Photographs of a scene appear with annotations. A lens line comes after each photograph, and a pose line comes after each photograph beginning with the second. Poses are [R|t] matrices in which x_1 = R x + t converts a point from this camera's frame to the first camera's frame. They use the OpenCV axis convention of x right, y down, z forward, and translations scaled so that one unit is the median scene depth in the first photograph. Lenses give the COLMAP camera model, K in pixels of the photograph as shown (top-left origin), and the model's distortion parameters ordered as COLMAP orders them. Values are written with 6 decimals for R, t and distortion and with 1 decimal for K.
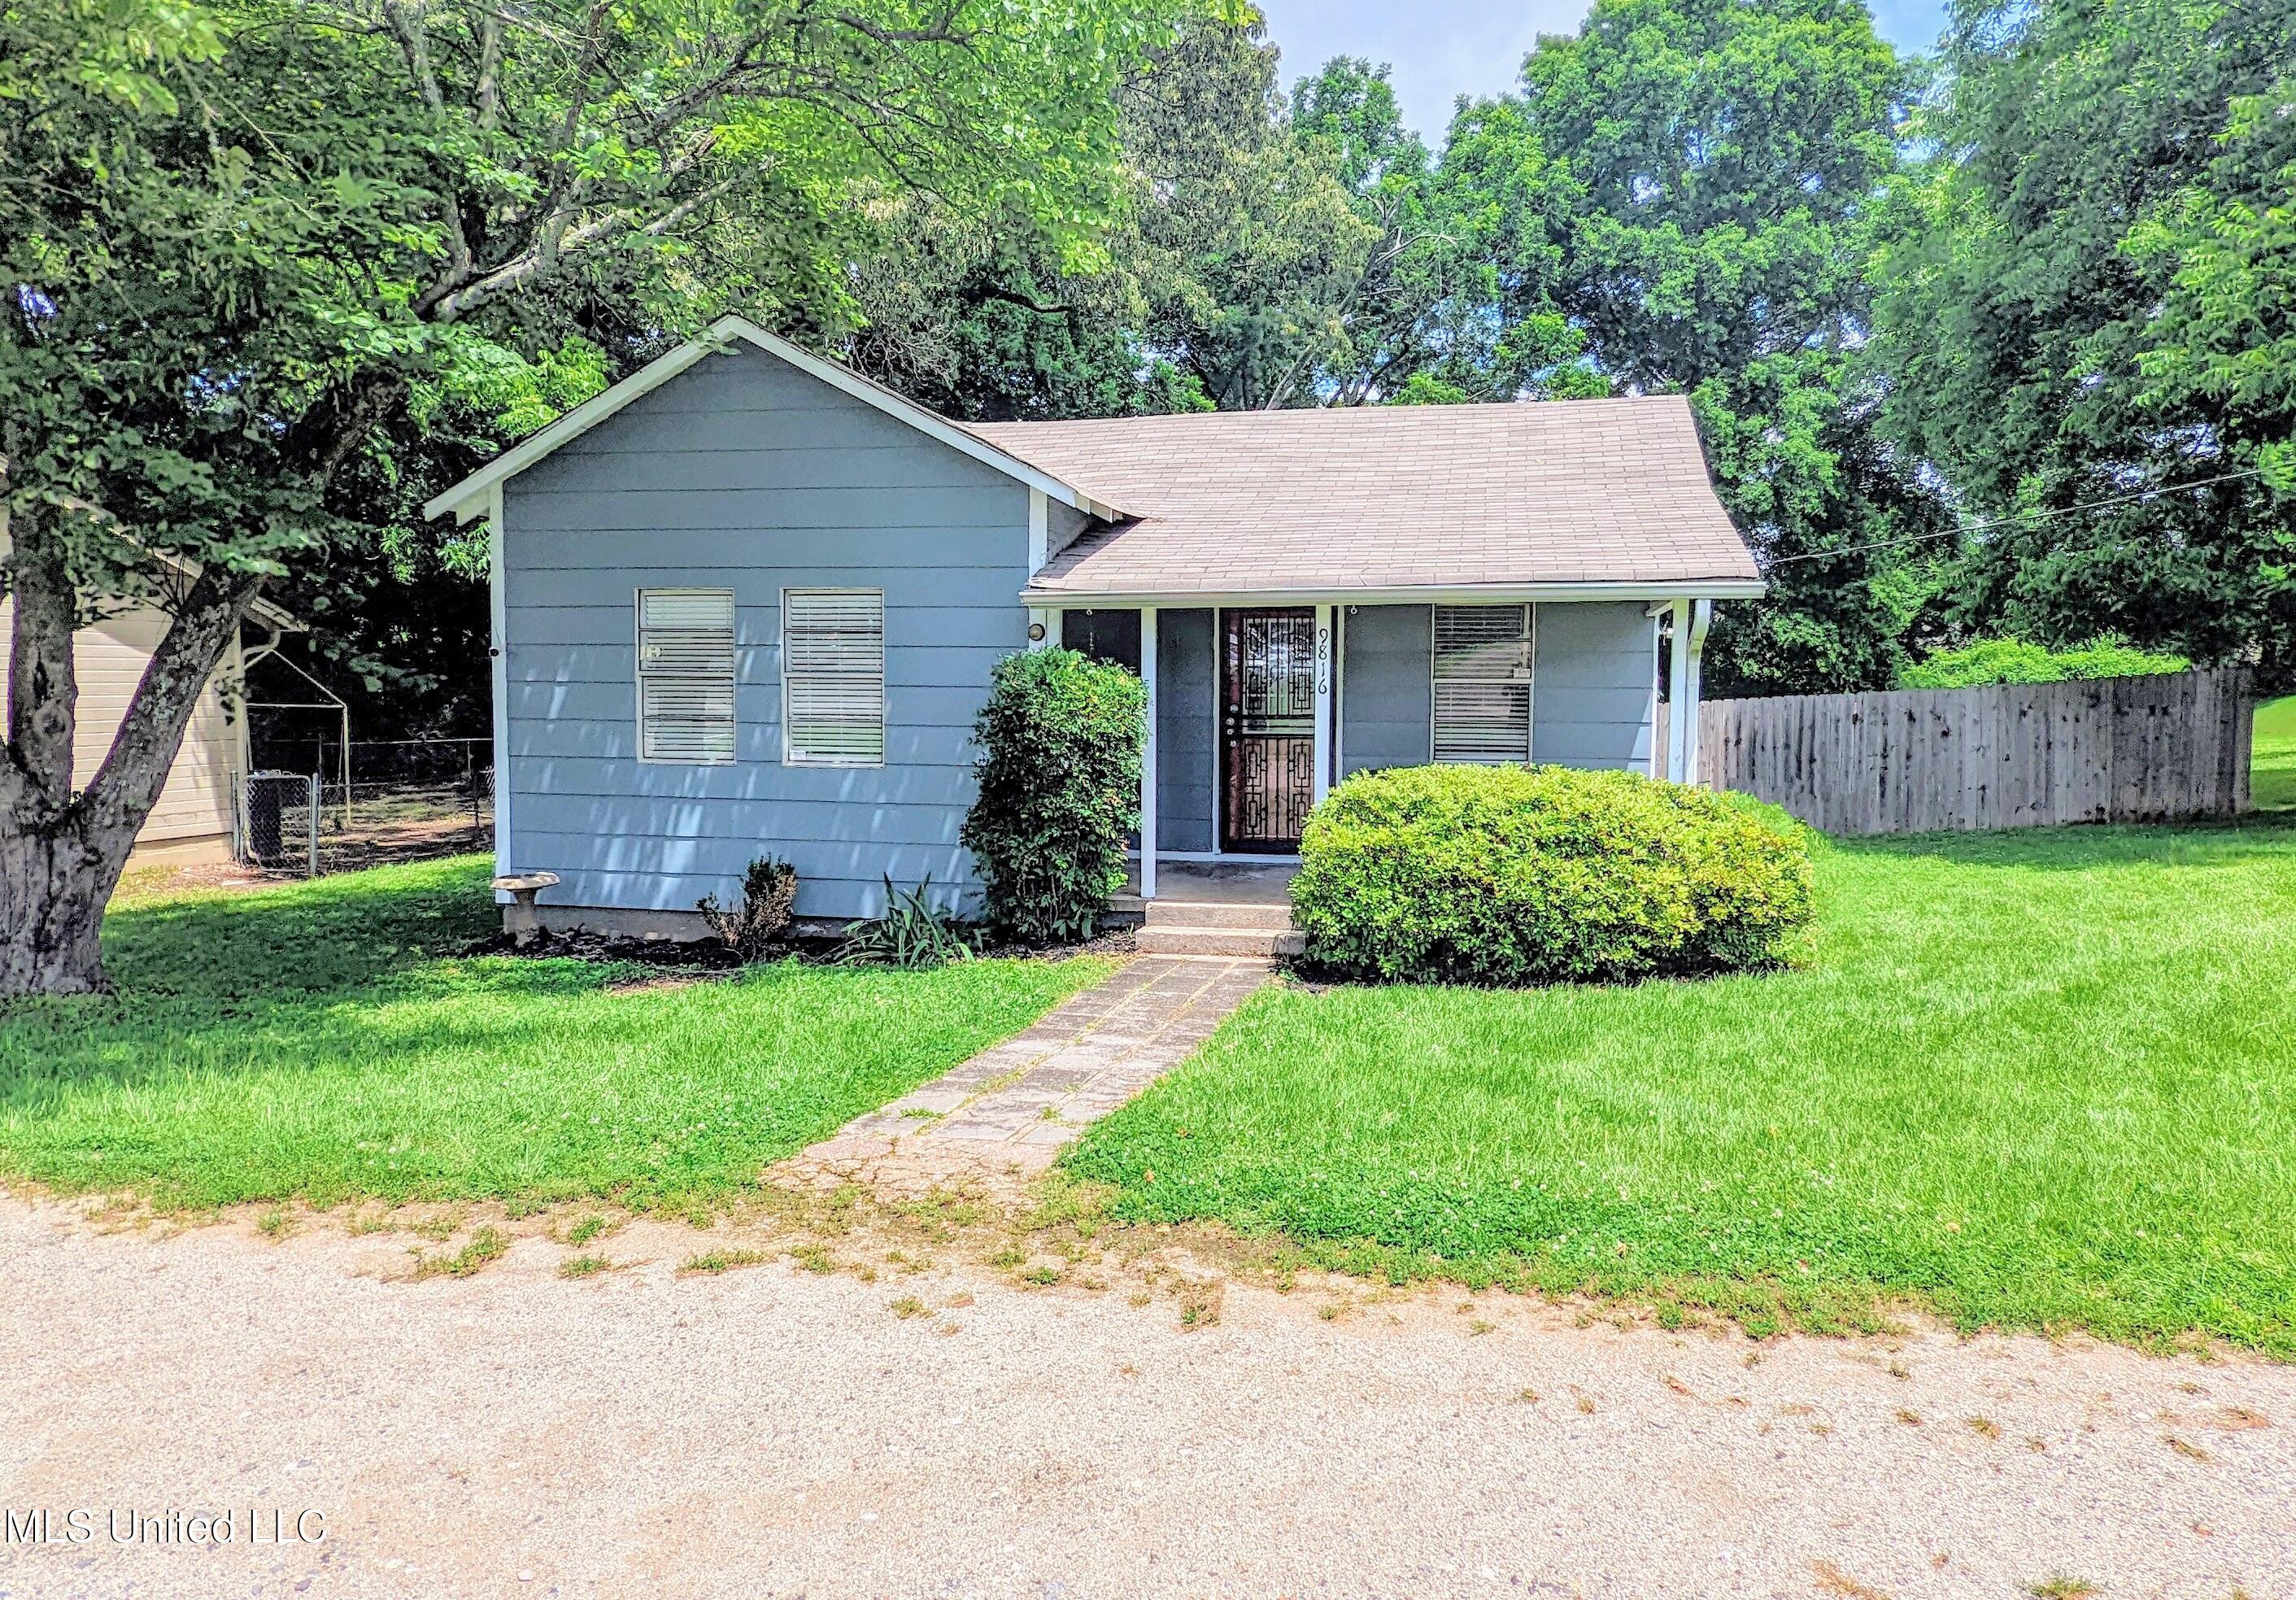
lens RADIAL K [[1558.4, 0, 1148.0], [0, 1558.4, 800.0], [0, 0, 1]] dist [0.000932, 0.002102]
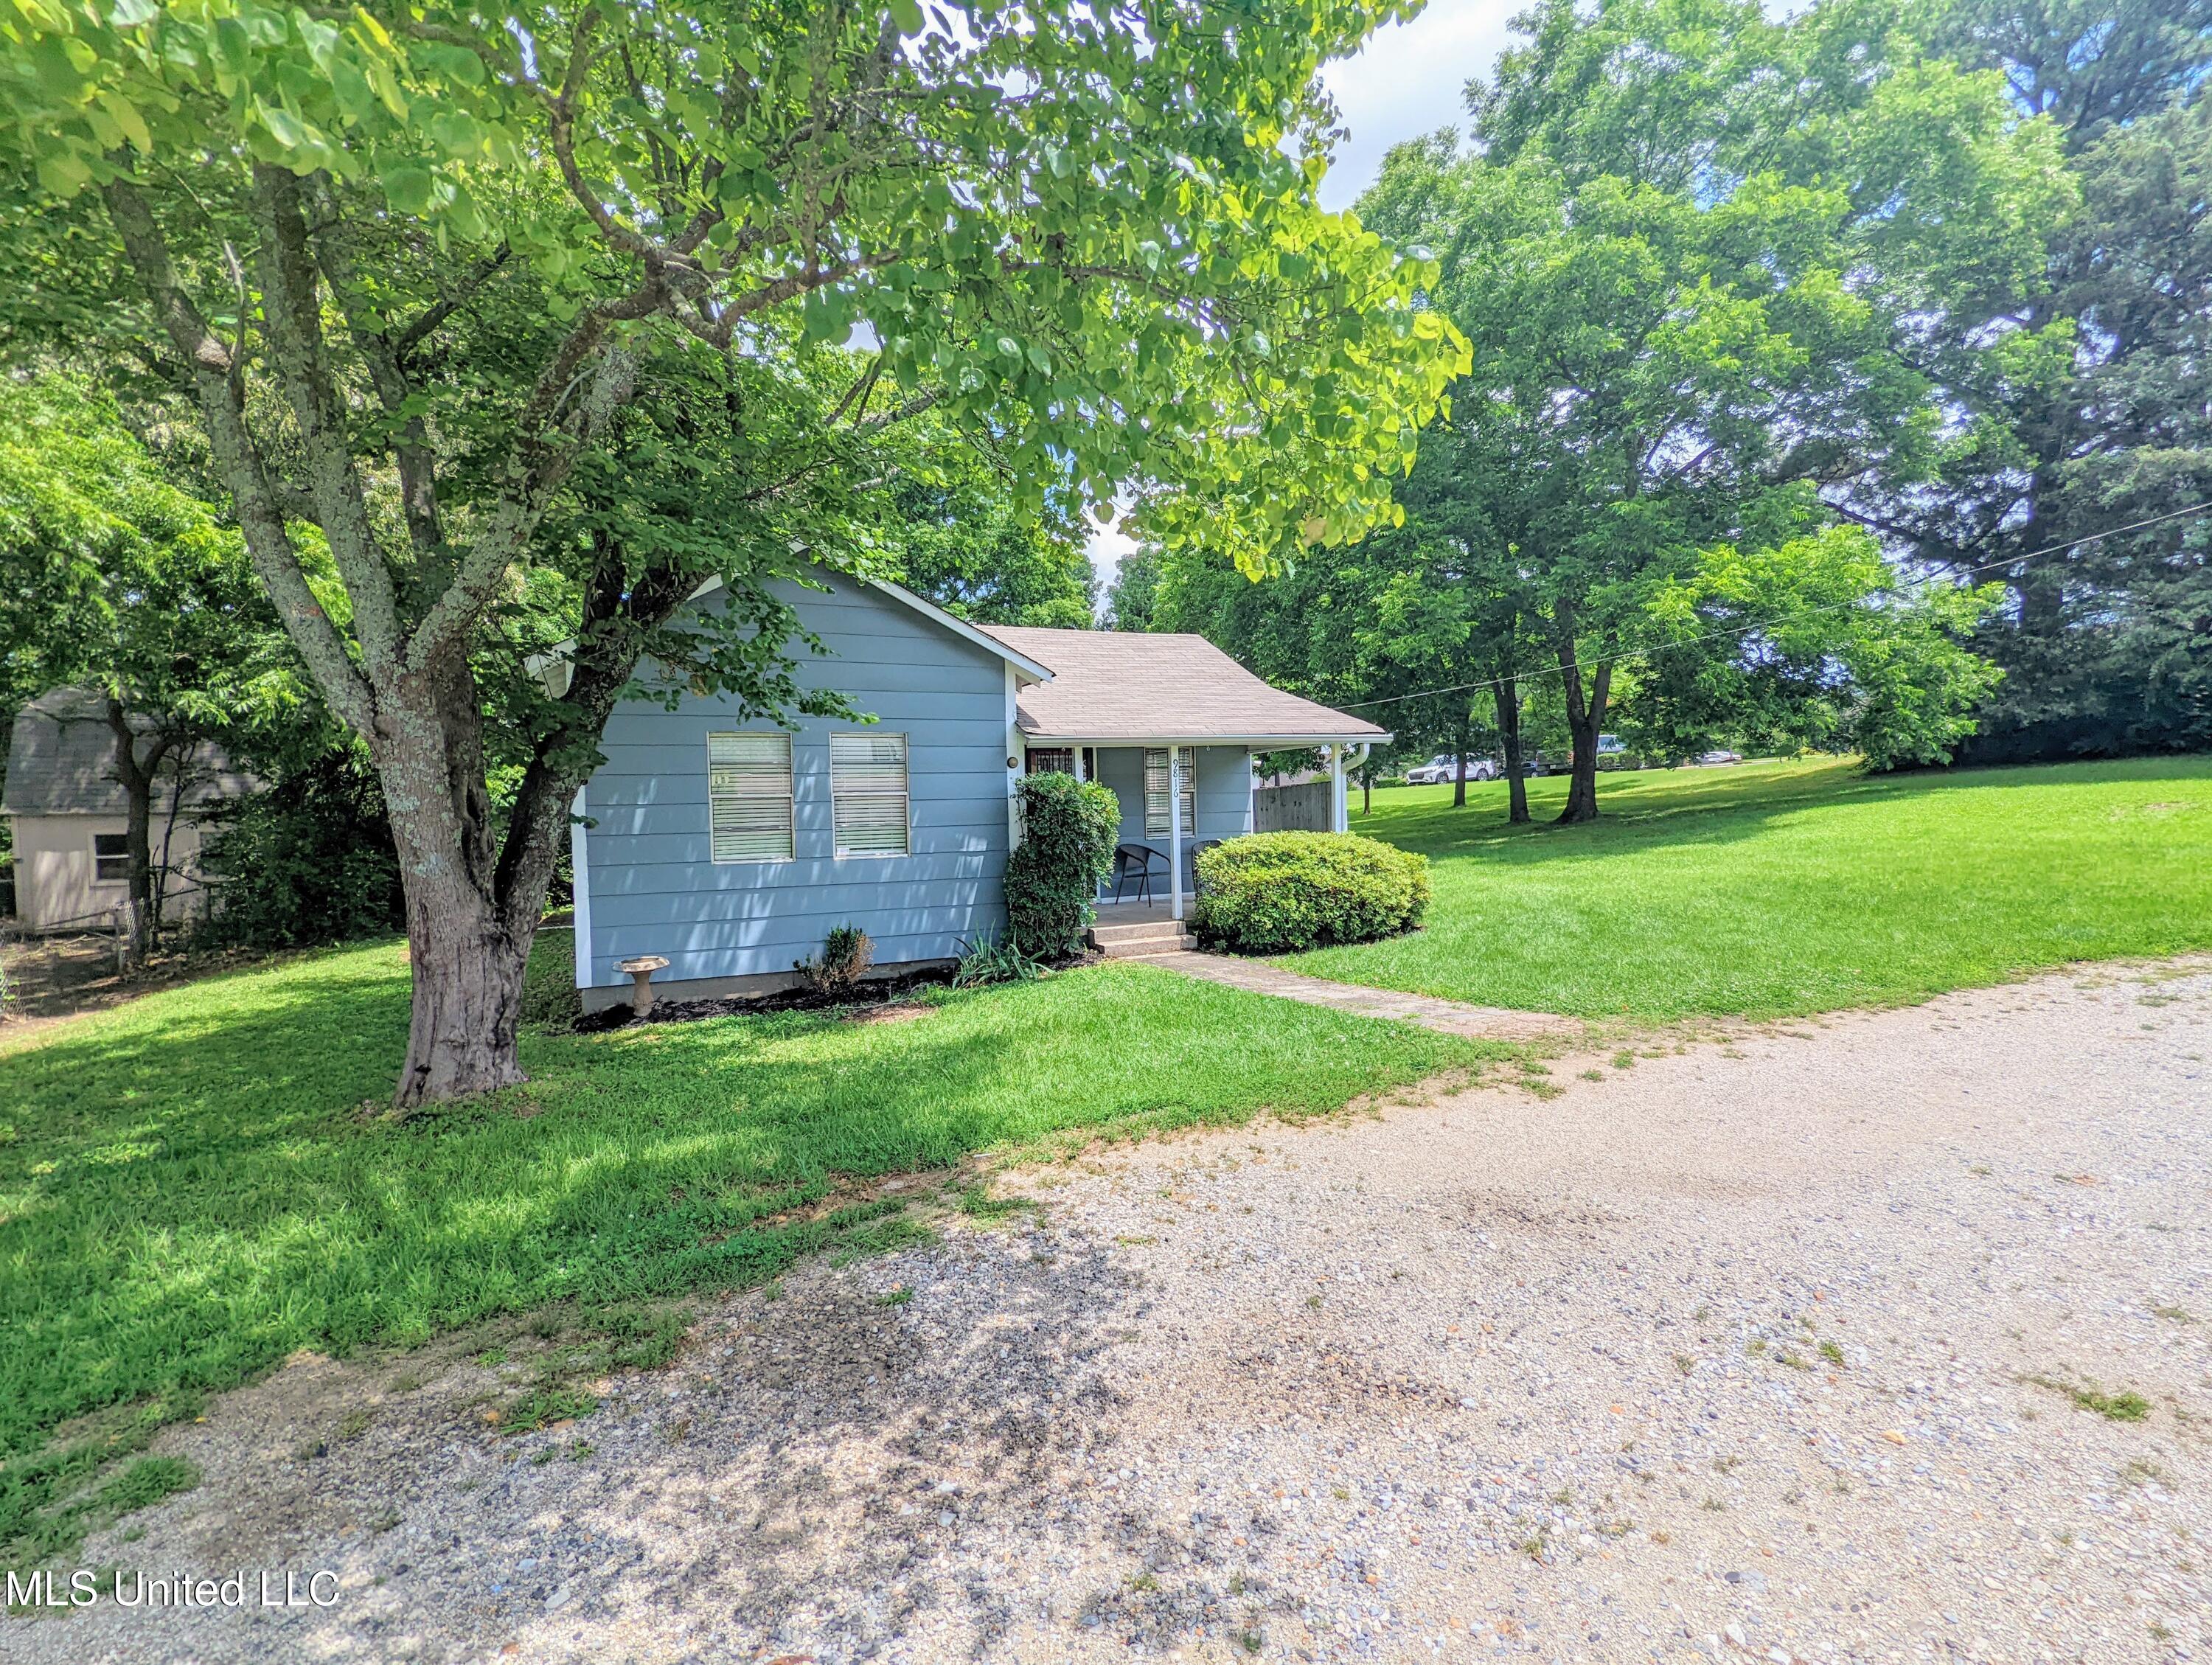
lens RADIAL K [[1053.5, 0, 1075.8], [0, 1053.5, 840.5], [0, 0, 1]] dist [0.002777, 0.000887]
pose [[0.813630, -0.047369, 0.579450, -0.768853], [0.073855, 0.997022, -0.022198, -0.003213], [-0.576673, 0.060856, 0.814705, 0.140743]]
